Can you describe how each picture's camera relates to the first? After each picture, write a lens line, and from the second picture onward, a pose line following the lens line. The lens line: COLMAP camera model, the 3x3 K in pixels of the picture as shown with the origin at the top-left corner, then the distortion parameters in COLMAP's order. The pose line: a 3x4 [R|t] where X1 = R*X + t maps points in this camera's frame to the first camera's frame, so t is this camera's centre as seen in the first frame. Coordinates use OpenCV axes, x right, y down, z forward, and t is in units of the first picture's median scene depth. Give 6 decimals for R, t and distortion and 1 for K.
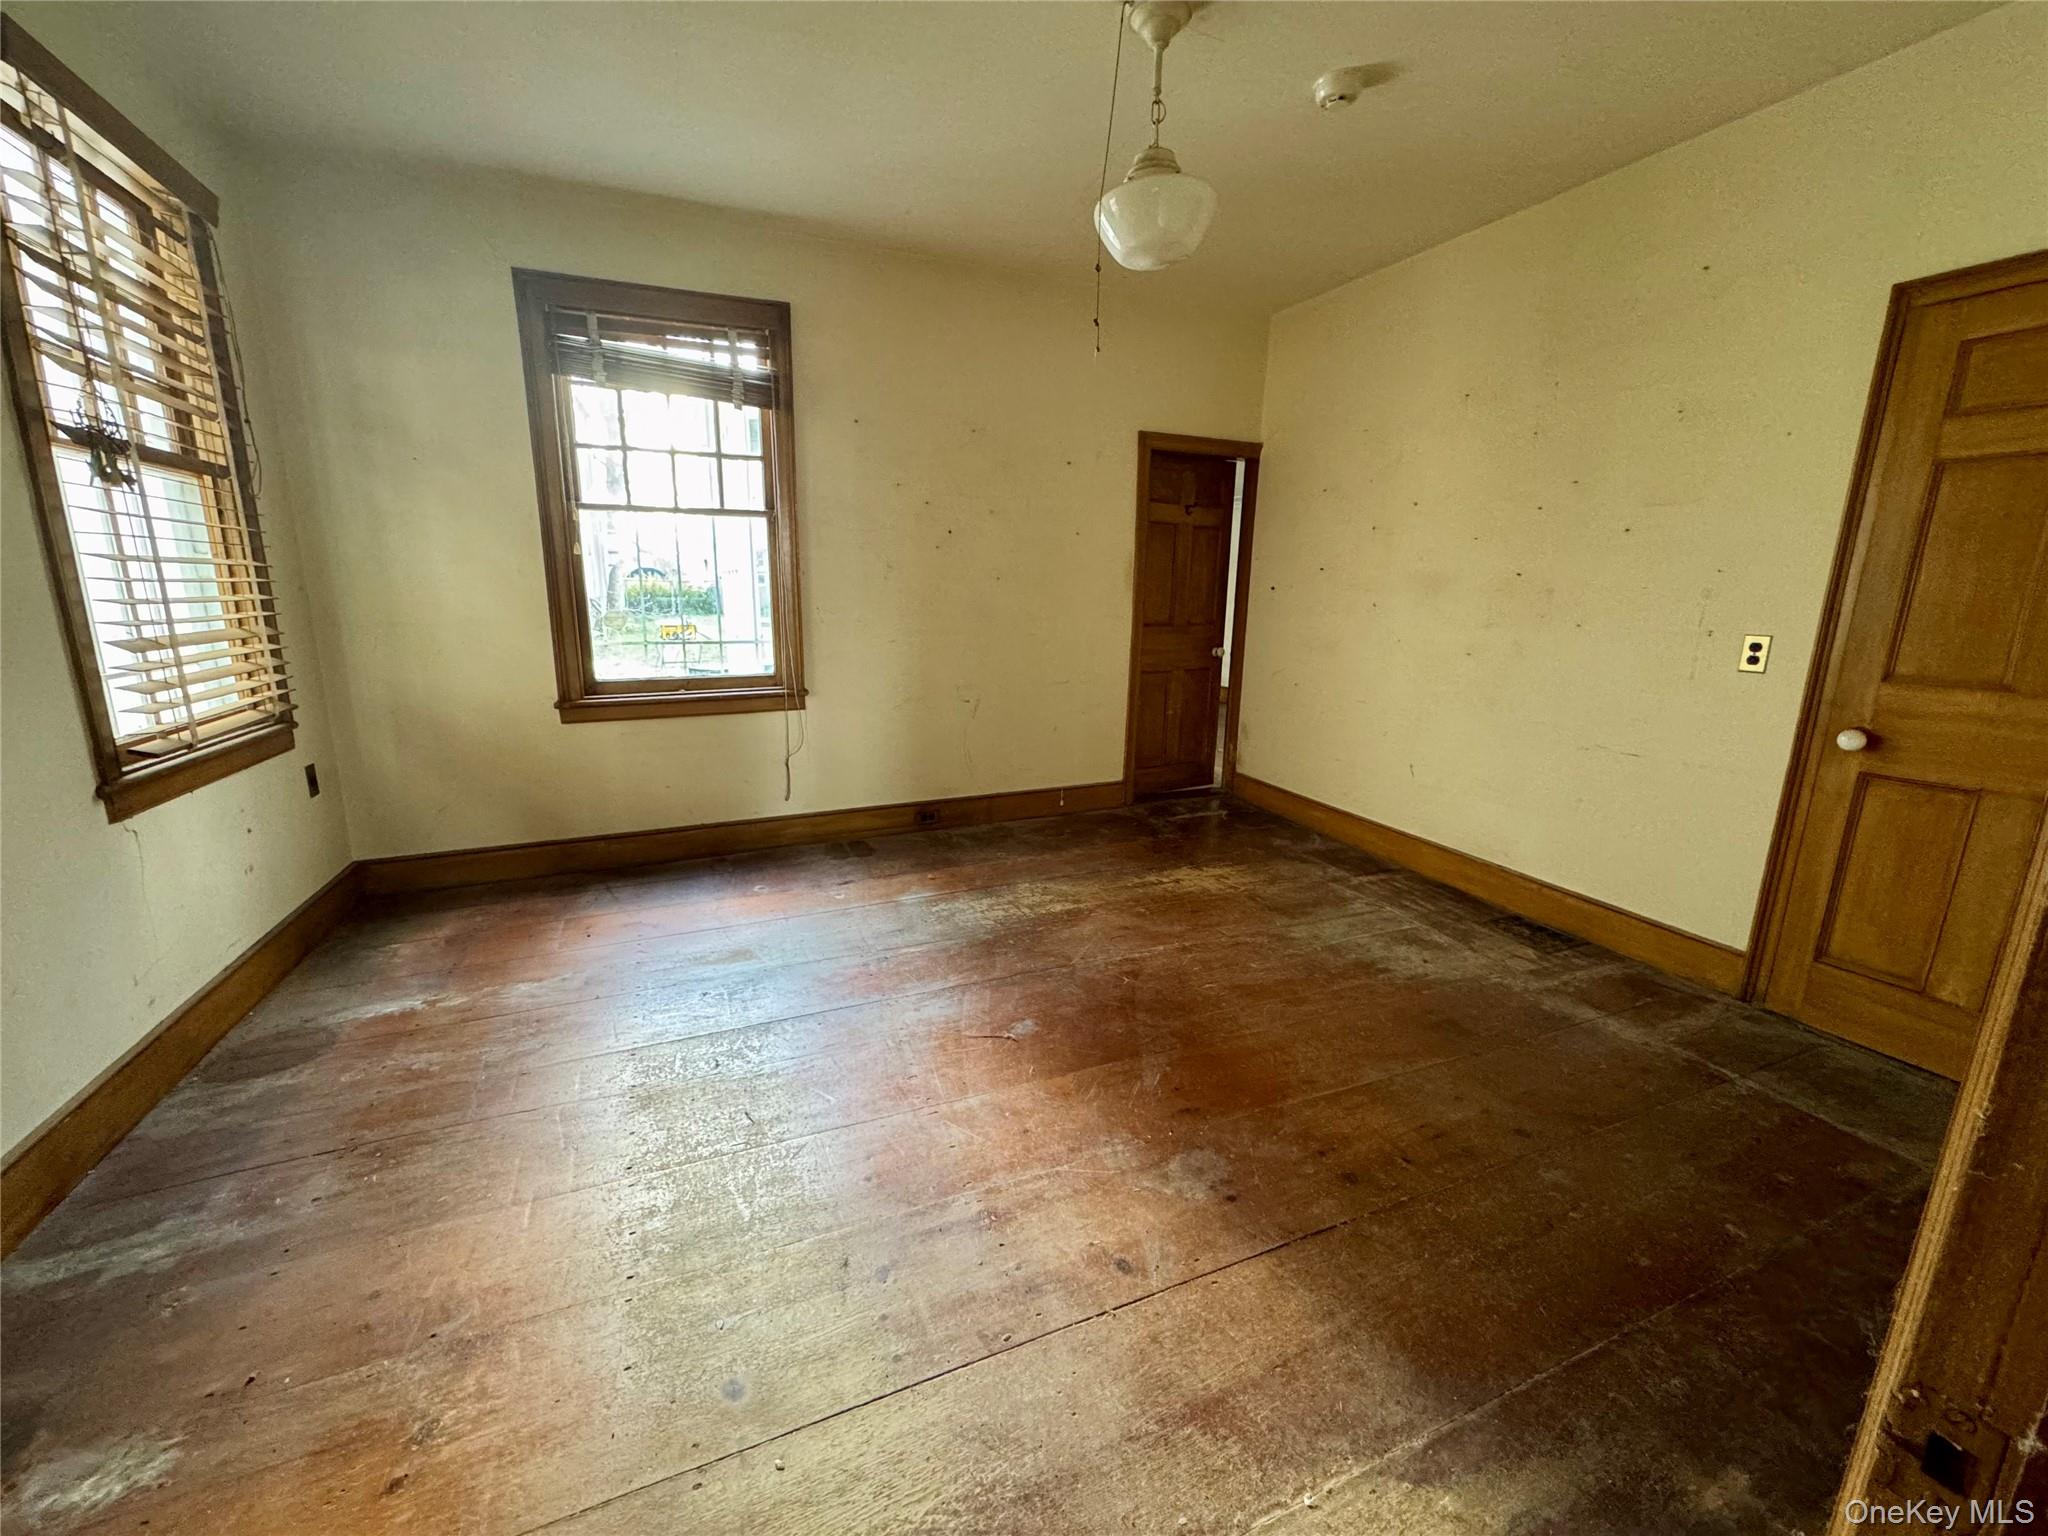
lens RADIAL K [[822.0, 0, 1024.0], [0, 822.0, 768.0], [0, 0, 1]] dist [-0.002767, -0.000082]
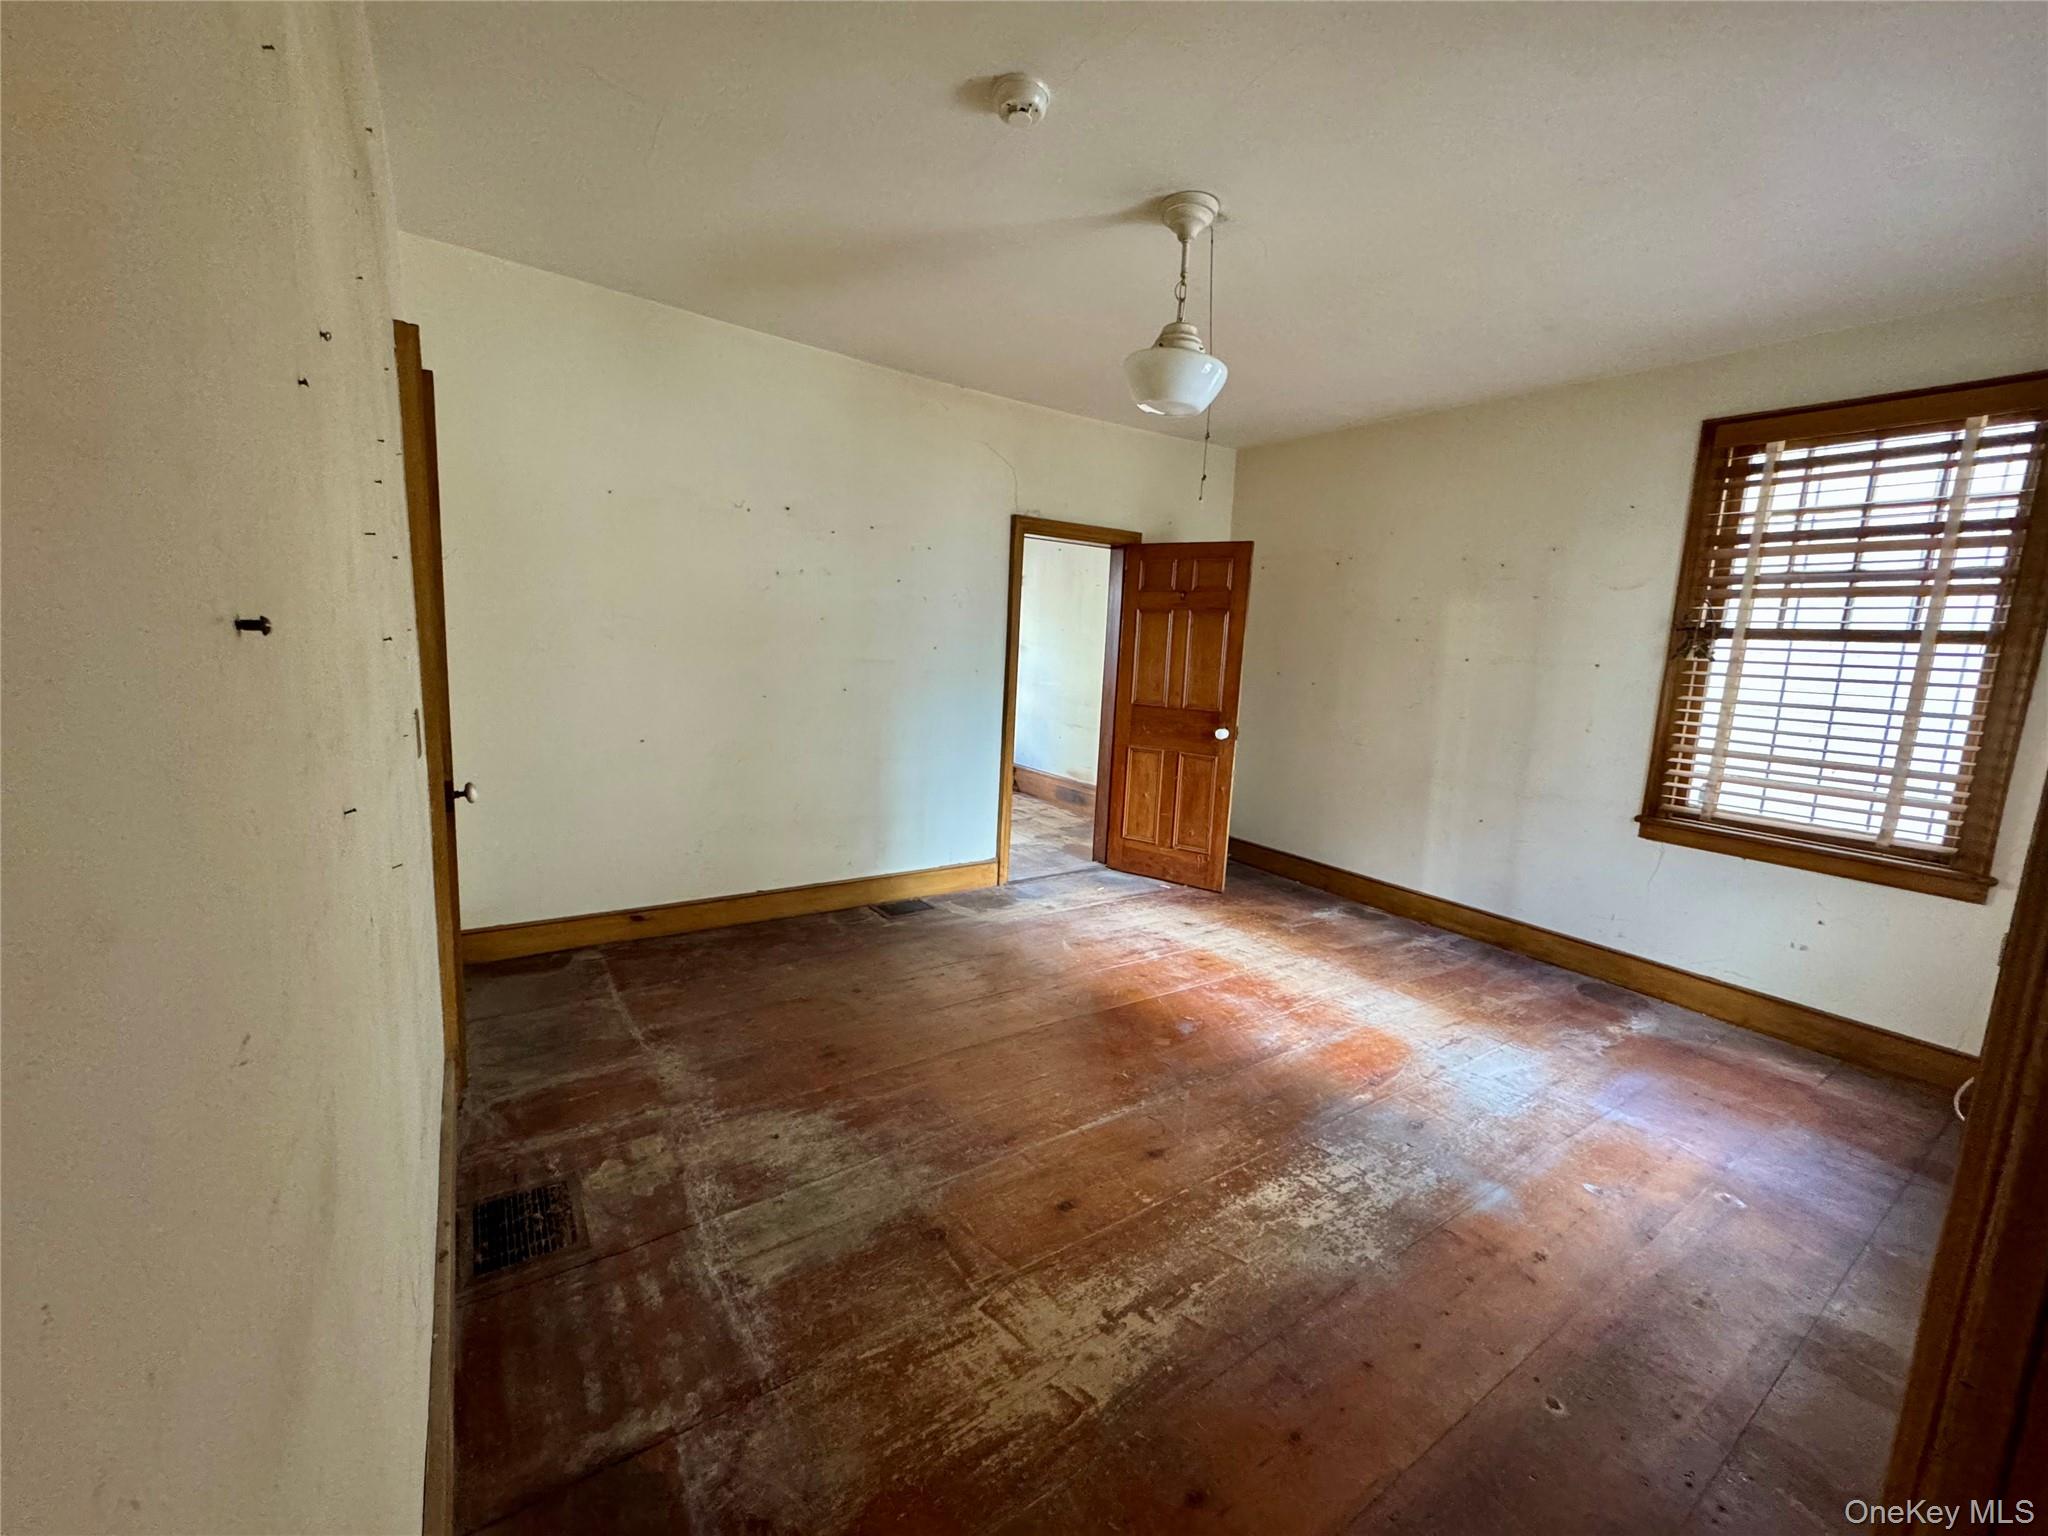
lens RADIAL K [[822.0, 0, 1024.0], [0, 822.0, 768.0], [0, 0, 1]] dist [-0.002767, -0.000082]
pose [[-0.979219, -0.034652, -0.199823, 0.381483], [-0.105245, 0.929063, 0.354635, -0.358628], [0.173359, 0.368296, -0.913403, 1.465056]]
